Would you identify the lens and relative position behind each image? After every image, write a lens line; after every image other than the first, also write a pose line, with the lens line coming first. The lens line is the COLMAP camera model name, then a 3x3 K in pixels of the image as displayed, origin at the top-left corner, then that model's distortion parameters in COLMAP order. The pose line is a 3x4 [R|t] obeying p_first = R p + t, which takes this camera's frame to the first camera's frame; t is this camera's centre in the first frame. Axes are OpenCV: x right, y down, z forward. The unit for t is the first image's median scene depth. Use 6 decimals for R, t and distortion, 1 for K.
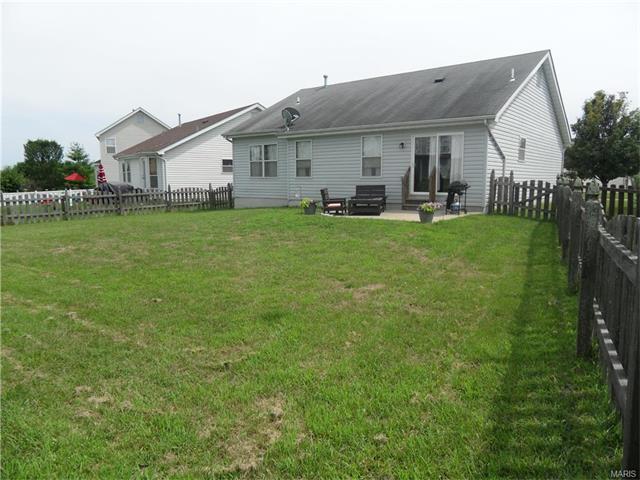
lens RADIAL K [[467.5, 0, 320.0], [0, 467.5, 240.0], [0, 0, 1]] dist [0.004366, -0.002550]
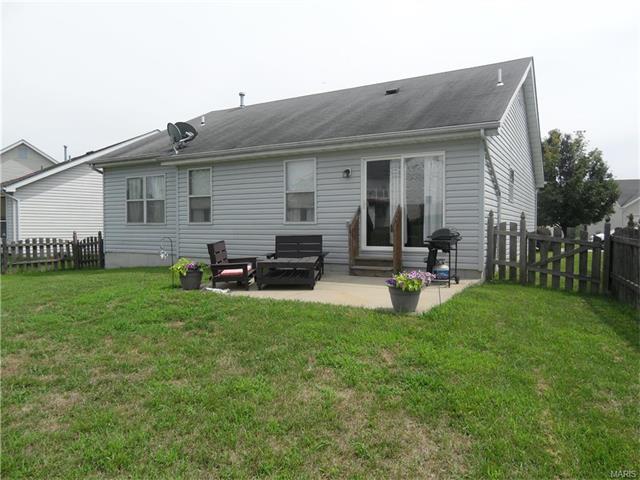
lens RADIAL K [[467.5, 0, 320.0], [0, 467.5, 240.0], [0, 0, 1]] dist [0.004366, -0.002550]
pose [[0.990540, -0.003164, 0.137185, 0.049080], [0.016980, 0.994877, -0.099658, -0.046918], [-0.136166, 0.101045, 0.985519, 0.369505]]
